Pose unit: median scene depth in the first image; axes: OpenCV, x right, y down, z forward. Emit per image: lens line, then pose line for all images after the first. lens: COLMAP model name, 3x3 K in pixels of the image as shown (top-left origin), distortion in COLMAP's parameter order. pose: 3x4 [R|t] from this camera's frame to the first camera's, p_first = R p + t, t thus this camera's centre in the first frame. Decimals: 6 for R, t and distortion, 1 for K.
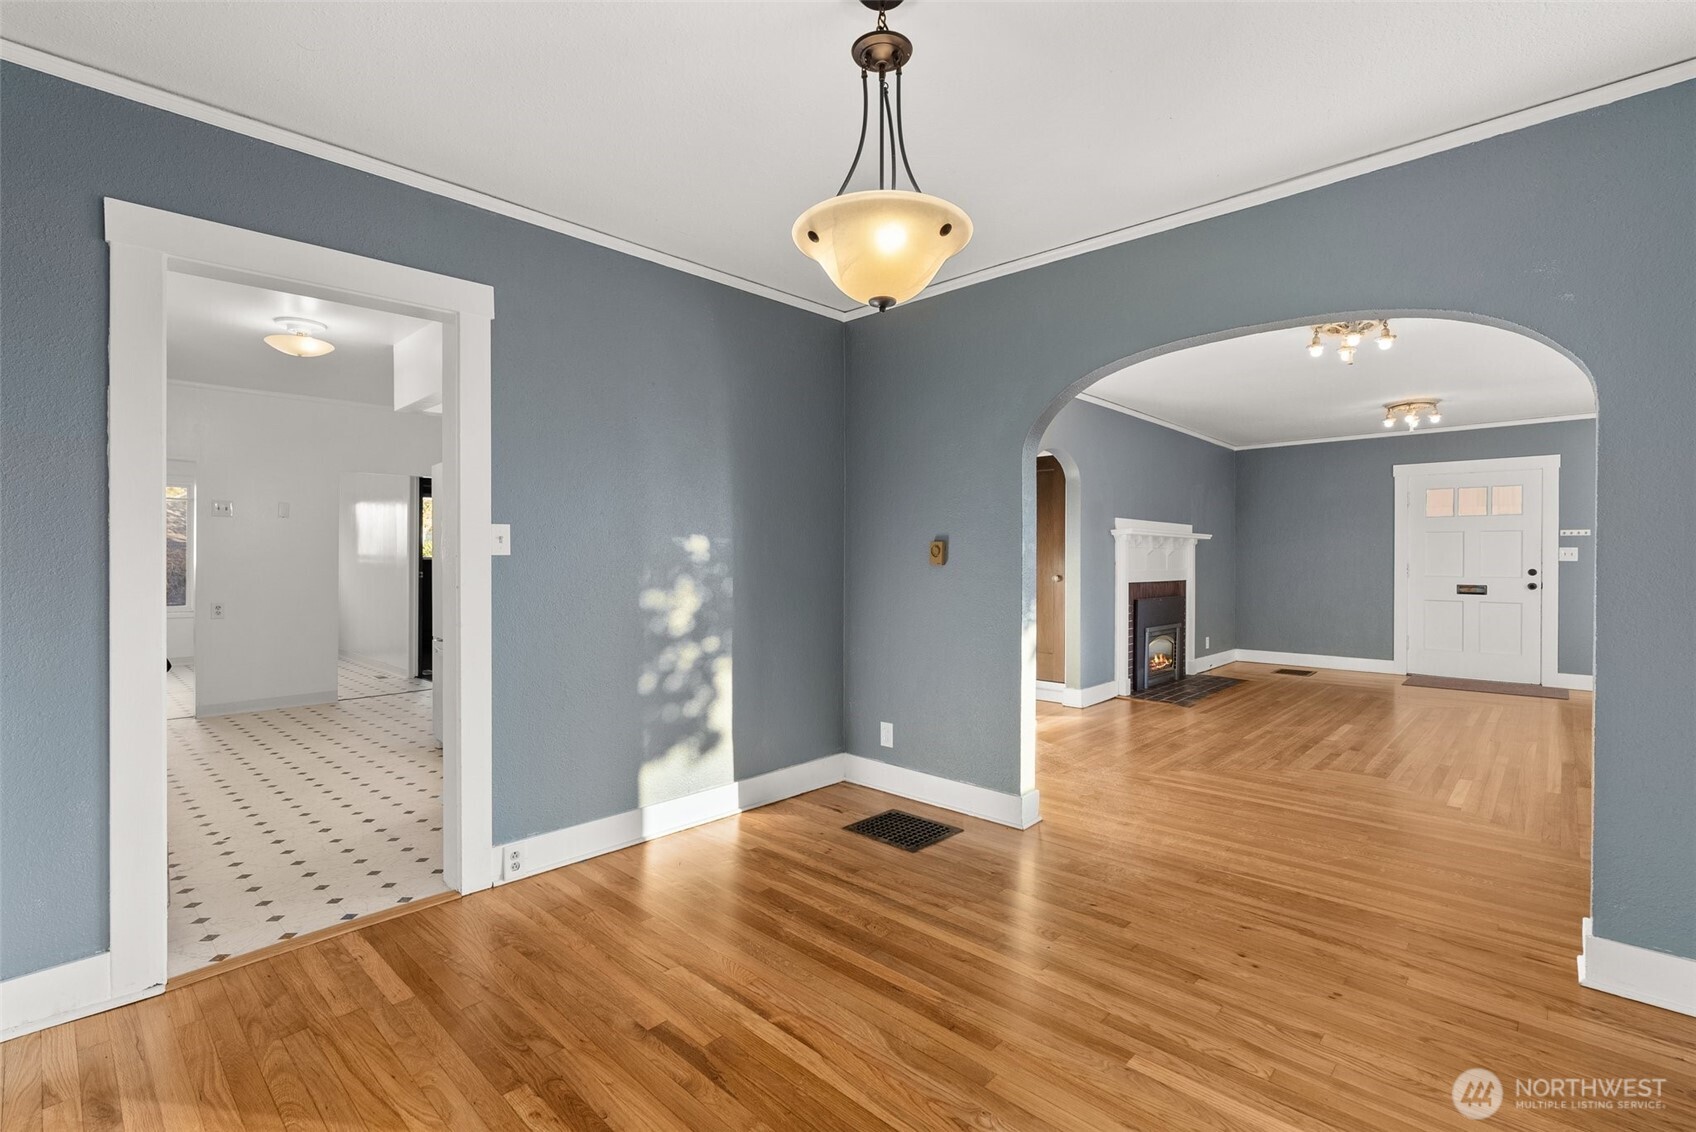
lens RADIAL K [[771.3, 0, 849.7], [0, 771.3, 559.2], [0, 0, 1]] dist [-0.005643, 0.000290]
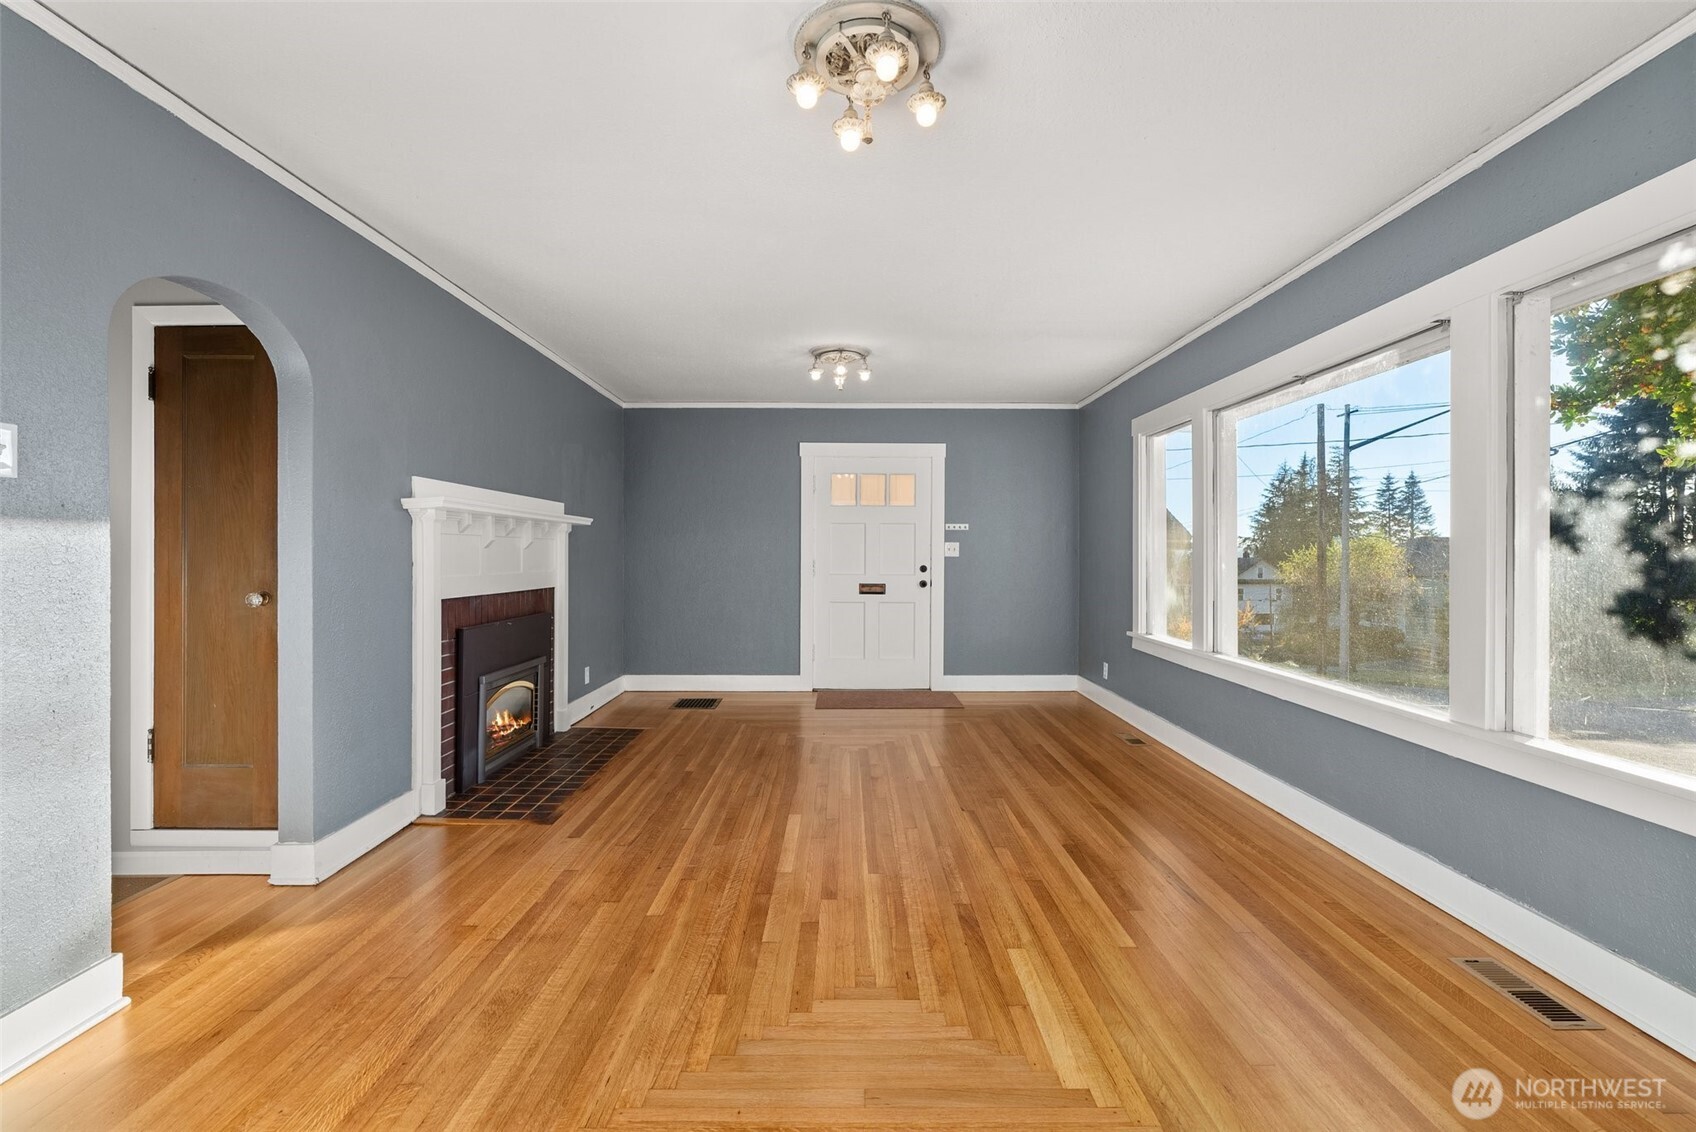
lens RADIAL K [[771.3, 0, 848.5], [0, 771.3, 554.1], [0, 0, 1]] dist [-0.005643, 0.000290]
pose [[0.728070, -0.000166, 0.685503, 0.185904], [-0.000299, 1.000000, 0.000560, -0.001258], [-0.685503, -0.000612, 0.728070, 0.386705]]
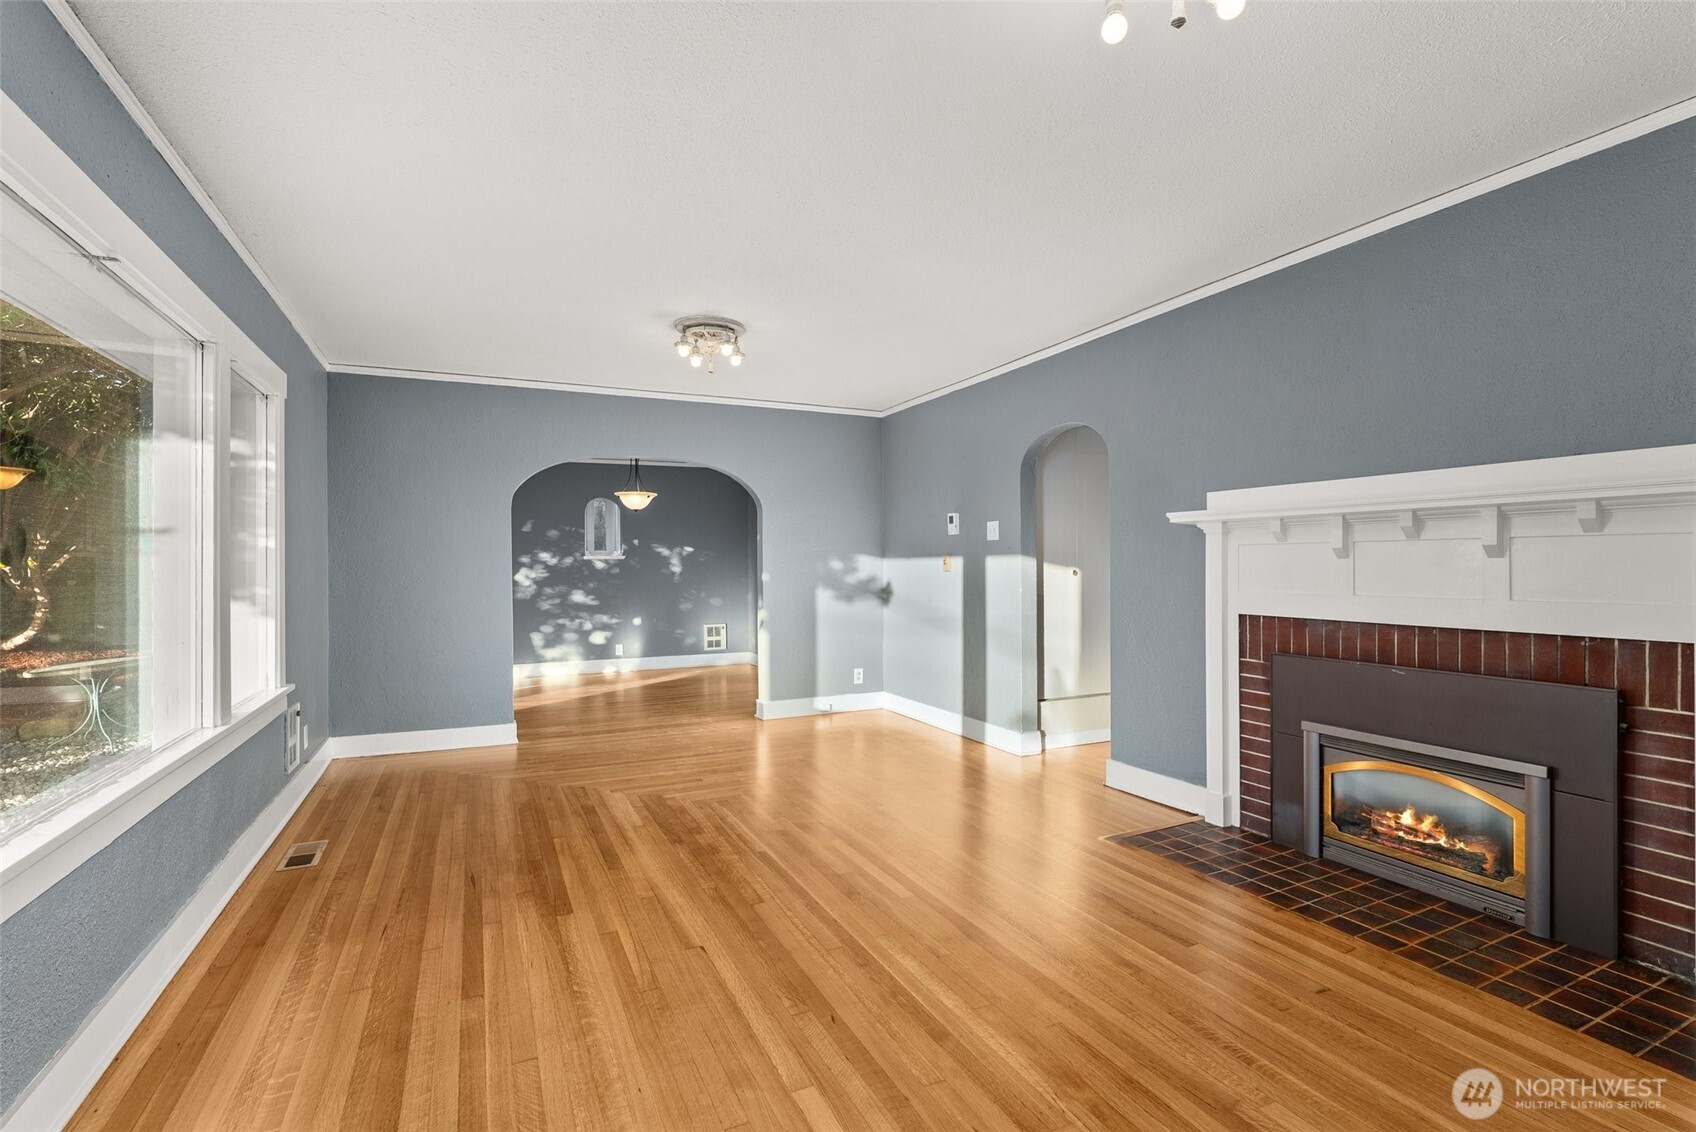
lens RADIAL K [[771.3, 0, 843.4], [0, 771.3, 567.1], [0, 0, 1]] dist [-0.005643, 0.000290]
pose [[-0.370280, 0.000491, -0.928920, 0.871966], [0.004561, 0.999989, -0.001290, -0.000454], [0.928909, -0.004715, -0.370278, 0.882409]]
